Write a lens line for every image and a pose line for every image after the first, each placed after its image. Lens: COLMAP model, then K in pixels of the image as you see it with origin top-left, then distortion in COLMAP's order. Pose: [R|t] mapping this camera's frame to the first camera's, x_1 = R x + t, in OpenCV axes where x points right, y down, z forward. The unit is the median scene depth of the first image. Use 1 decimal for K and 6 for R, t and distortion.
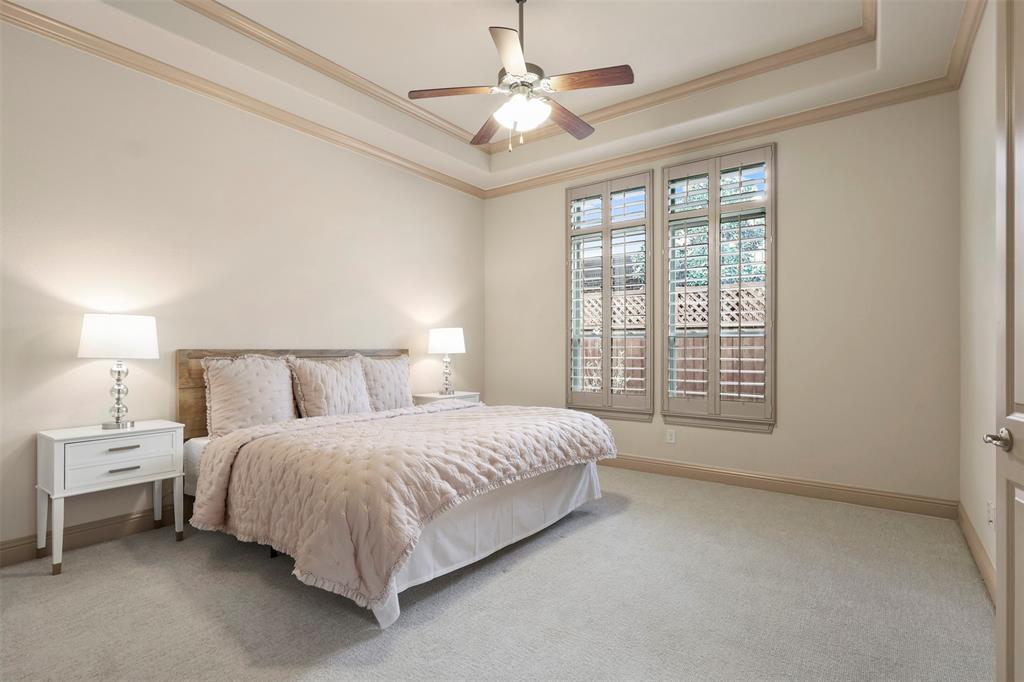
lens RADIAL K [[484.4, 0, 513.7], [0, 484.4, 346.6], [0, 0, 1]] dist [0.000080, 0.000916]
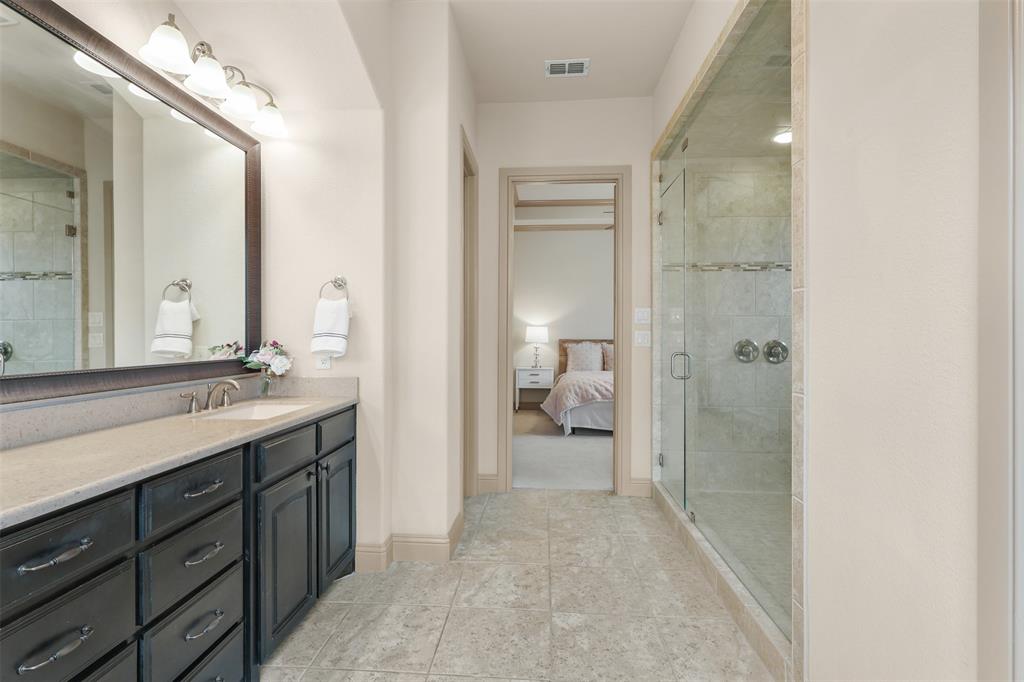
lens RADIAL K [[484.4, 0, 512.4], [0, 484.4, 339.8], [0, 0, 1]] dist [0.000080, 0.000916]
pose [[0.544593, 0.005288, -0.838684, 1.356048], [-0.000957, 0.999983, 0.005683, -0.005153], [0.838700, -0.002292, 0.544589, -0.577836]]
